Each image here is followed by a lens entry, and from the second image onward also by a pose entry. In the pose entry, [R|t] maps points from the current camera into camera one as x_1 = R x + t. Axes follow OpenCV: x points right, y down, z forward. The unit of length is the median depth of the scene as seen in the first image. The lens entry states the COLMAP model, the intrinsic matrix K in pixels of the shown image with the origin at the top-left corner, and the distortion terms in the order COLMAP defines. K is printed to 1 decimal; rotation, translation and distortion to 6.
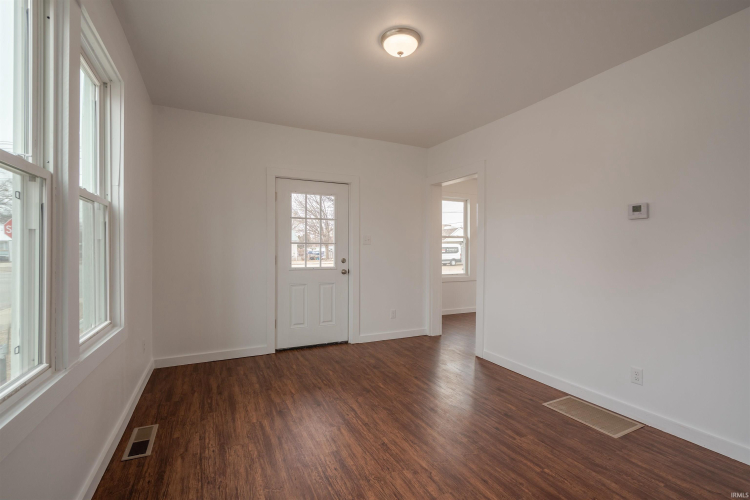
lens RADIAL K [[348.0, 0, 382.5], [0, 348.0, 252.0], [0, 0, 1]] dist [0.004496, 0.001040]
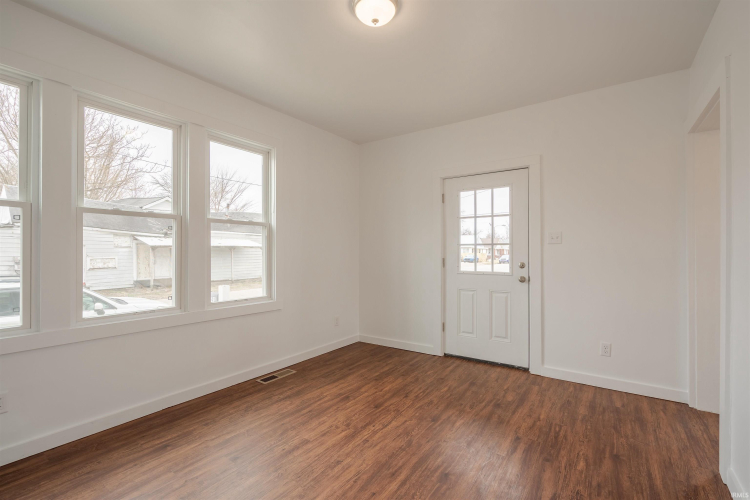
lens RADIAL K [[348.0, 0, 363.1], [0, 348.0, 250.9], [0, 0, 1]] dist [0.004496, 0.001040]
pose [[0.456959, -0.007527, -0.889456, 0.656023], [-0.001678, 0.999955, -0.009324, 0.000417], [0.889486, 0.005754, 0.456925, 0.481940]]
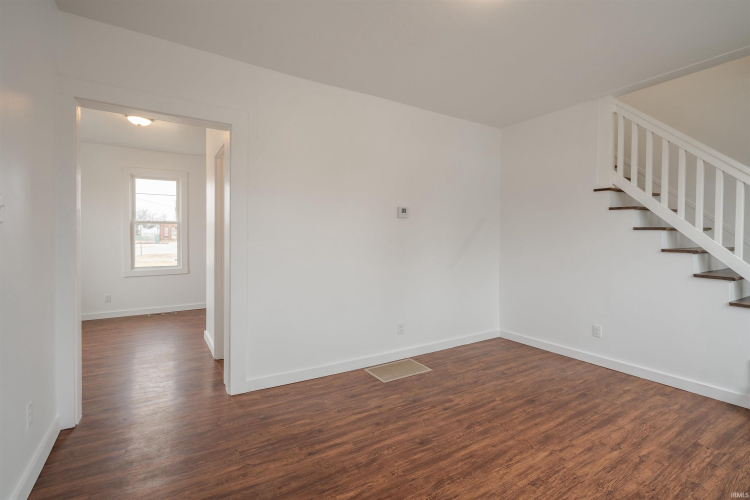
lens RADIAL K [[348.0, 0, 369.0], [0, 348.0, 249.2], [0, 0, 1]] dist [0.004496, 0.001040]
pose [[-0.090848, -0.038346, 0.995126, -0.565367], [-0.004128, 0.999264, 0.038129, -0.012471], [-0.995856, -0.000644, -0.090939, 1.104773]]
